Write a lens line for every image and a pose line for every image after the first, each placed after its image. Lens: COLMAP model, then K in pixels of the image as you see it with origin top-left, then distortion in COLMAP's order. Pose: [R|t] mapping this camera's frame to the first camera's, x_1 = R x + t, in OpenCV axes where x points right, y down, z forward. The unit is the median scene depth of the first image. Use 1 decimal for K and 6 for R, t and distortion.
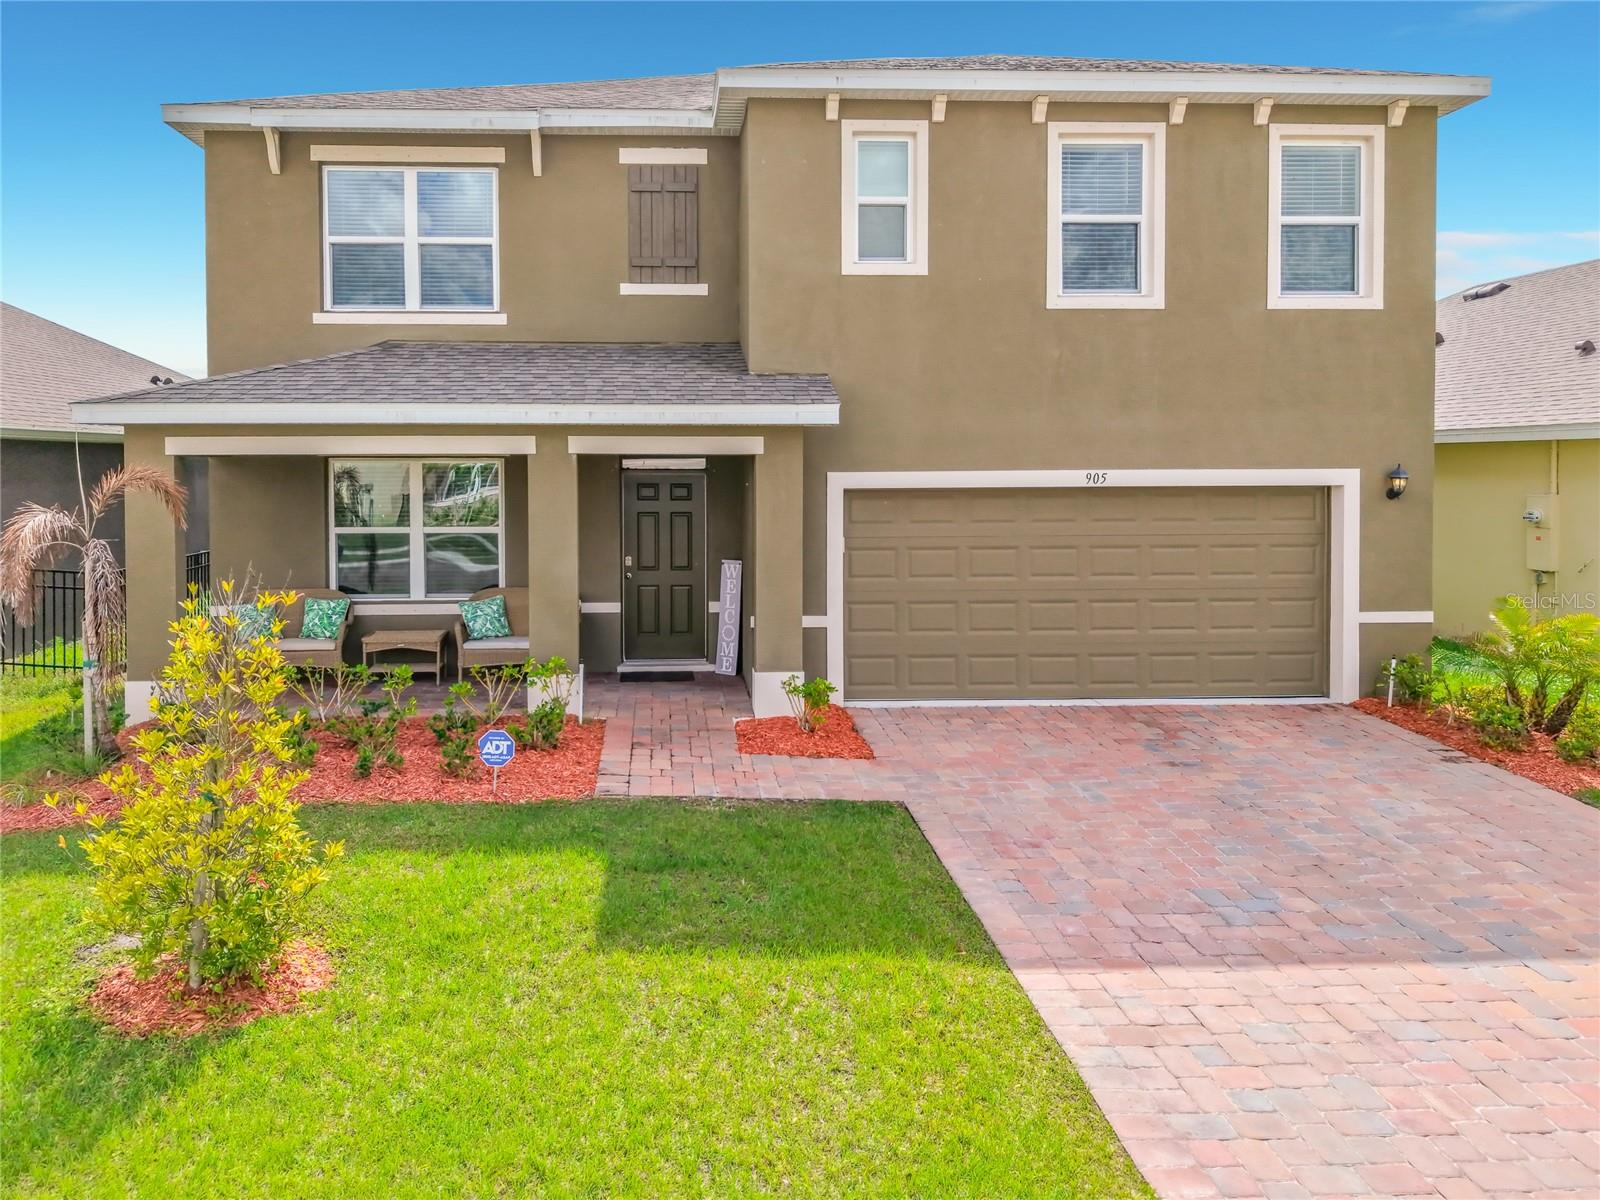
lens RADIAL K [[1105.8, 0, 704.8], [0, 1105.8, 500.2], [0, 0, 1]] dist [0.023686, -0.016021]
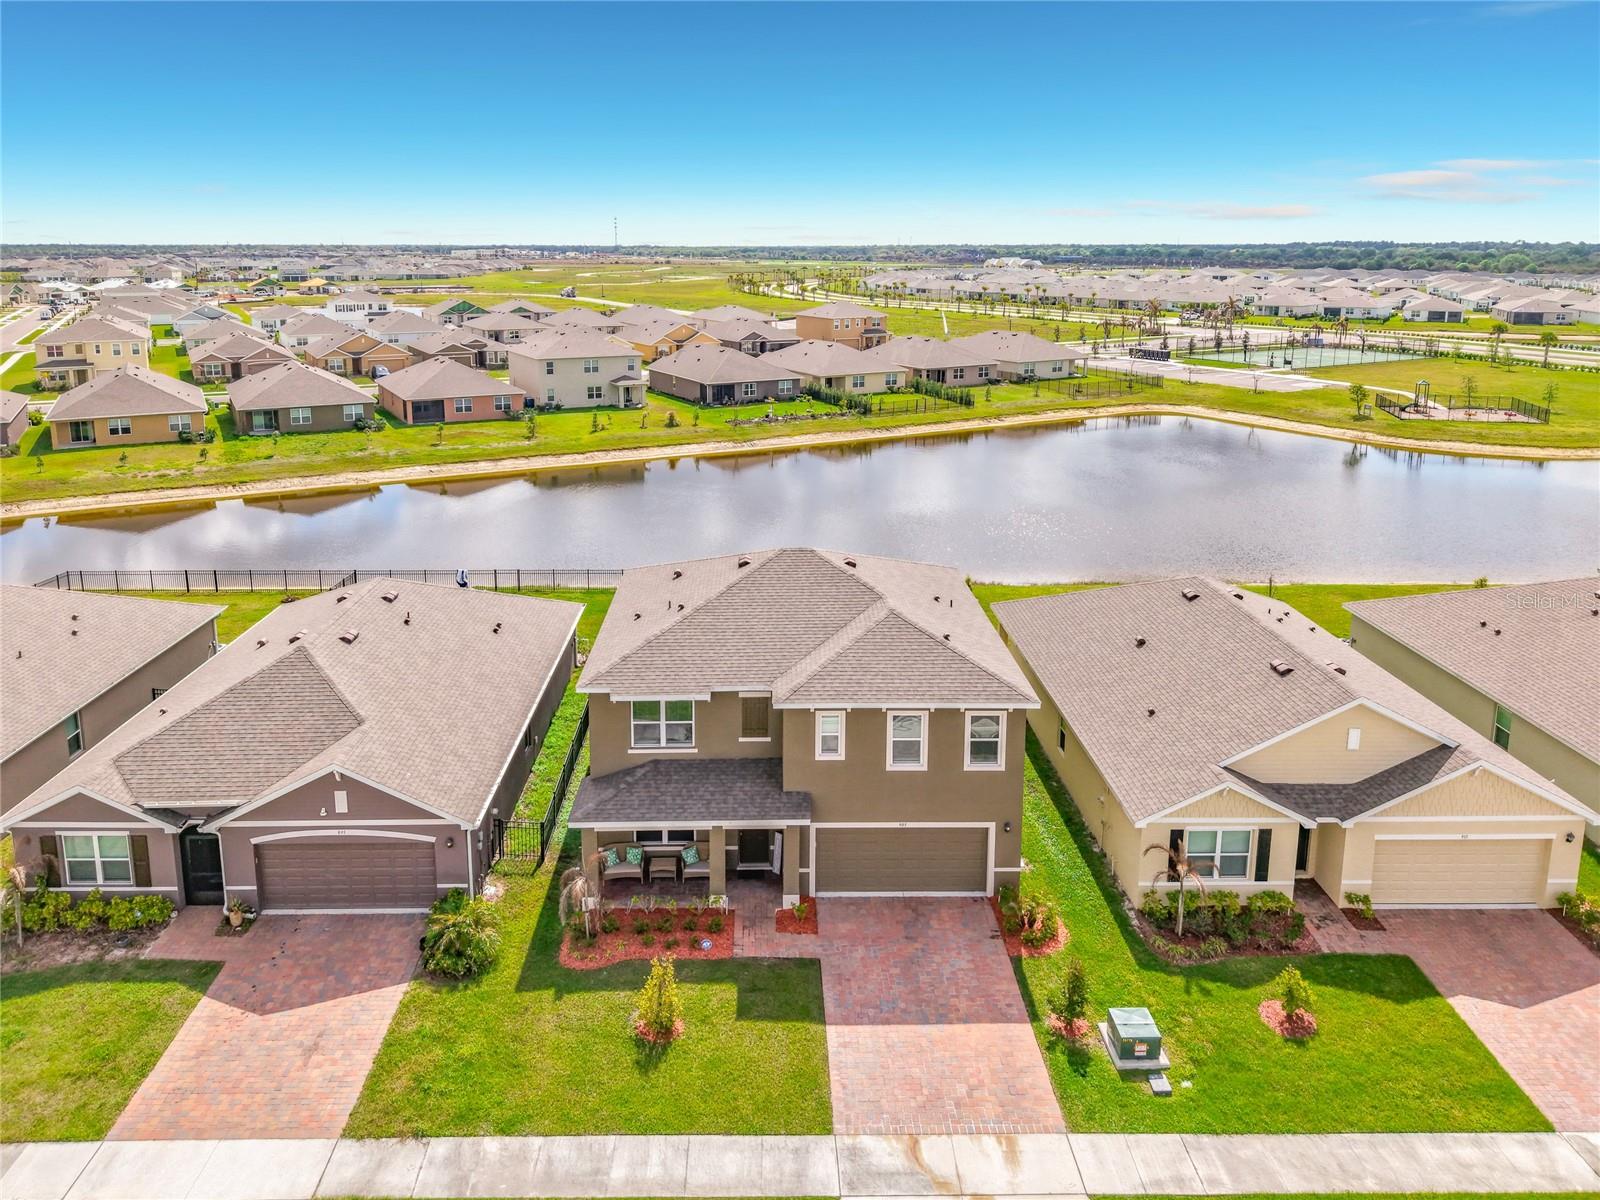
lens RADIAL K [[1119.8, 0, 776.4], [0, 1119.8, 465.6], [0, 0, 1]] dist [0.034810, -0.030082]
pose [[0.999675, 0.009925, -0.023486, 0.087893], [-0.006110, 0.987541, 0.157246, -1.502958], [0.024754, -0.157052, 0.987280, -1.882038]]
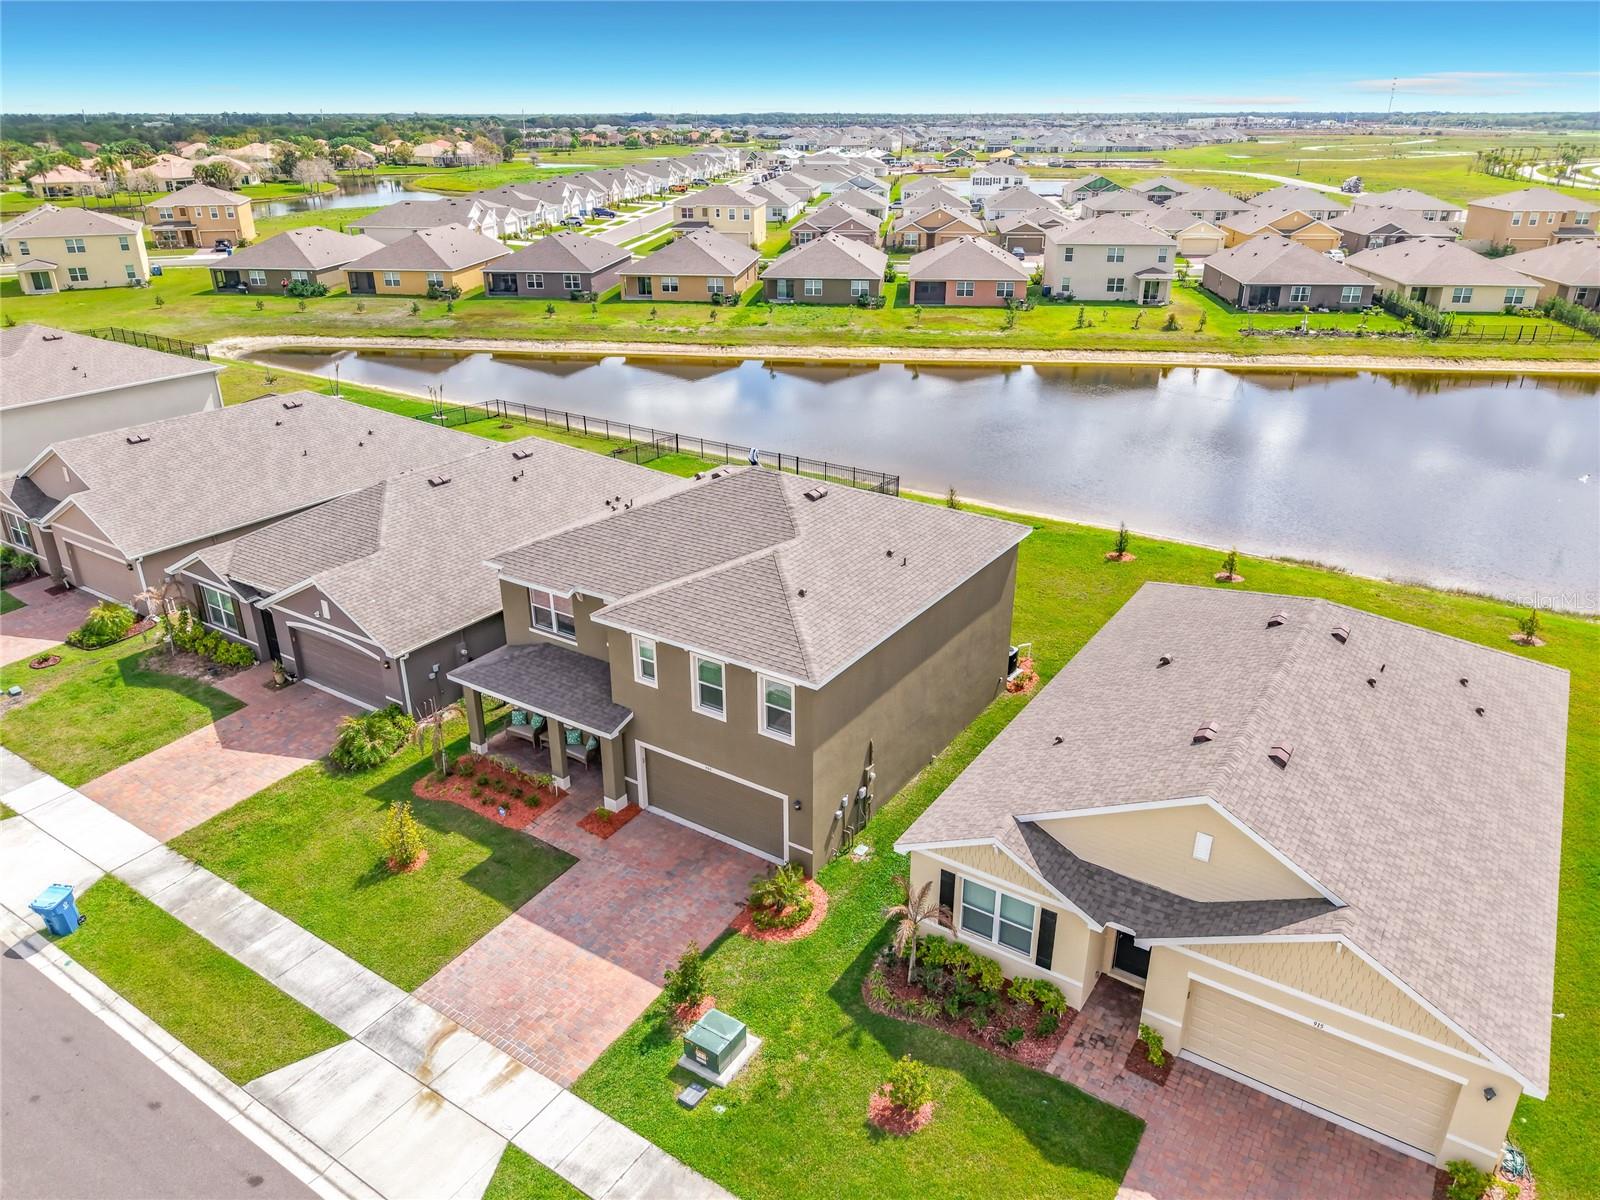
lens RADIAL K [[1101.2, 0, 800.0], [0, 1101.2, 600.0], [0, 0, 1]] dist [0.026549, -0.028160]
pose [[0.813017, 0.237607, -0.531551, 2.038059], [-0.023258, 0.925466, 0.378116, -1.565470], [0.581775, -0.295052, 0.757946, -0.895937]]
